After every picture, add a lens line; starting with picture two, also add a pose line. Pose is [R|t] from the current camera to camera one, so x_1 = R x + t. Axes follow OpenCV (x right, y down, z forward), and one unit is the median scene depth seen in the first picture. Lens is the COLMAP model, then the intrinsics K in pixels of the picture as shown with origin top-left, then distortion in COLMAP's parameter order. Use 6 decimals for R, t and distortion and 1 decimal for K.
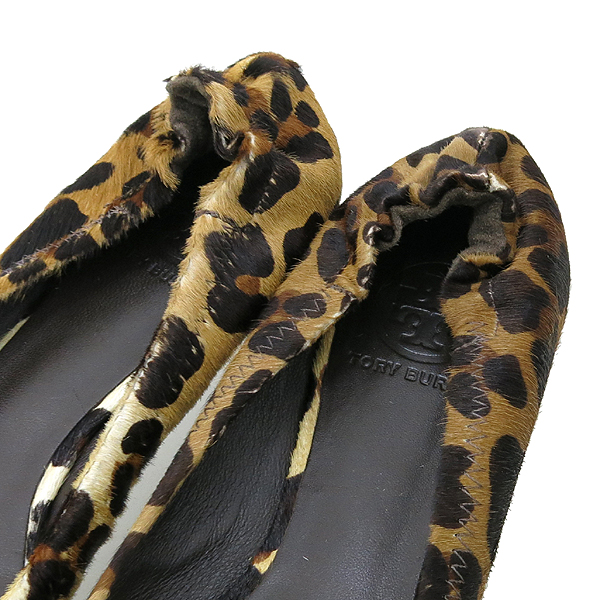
lens RADIAL K [[937.0, 0, 300.1], [0, 937.0, 300.5], [0, 0, 1]] dist [-0.038992, 0.000000]
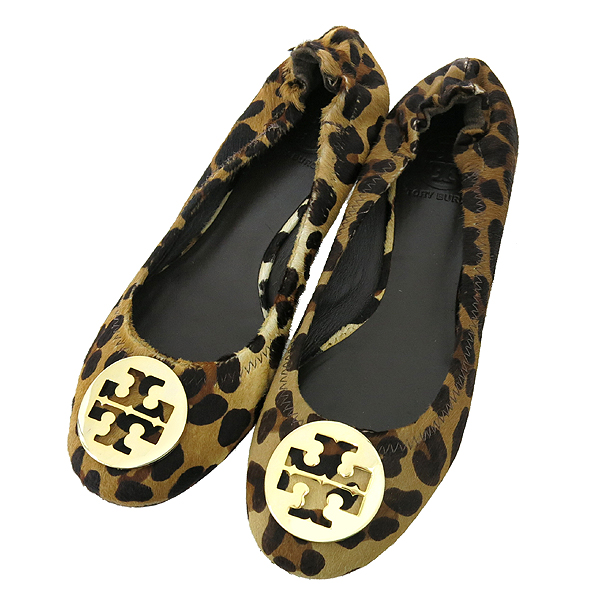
lens RADIAL K [[663.8, 0, 300.0], [0, 663.8, 299.3], [0, 0, 1]] dist [-0.007139, 0.000000]
pose [[0.993879, -0.110451, -0.002393, -0.192821], [0.109098, 0.977832, 0.178725, 0.010426], [-0.017400, -0.177892, 0.983896, -0.390685]]
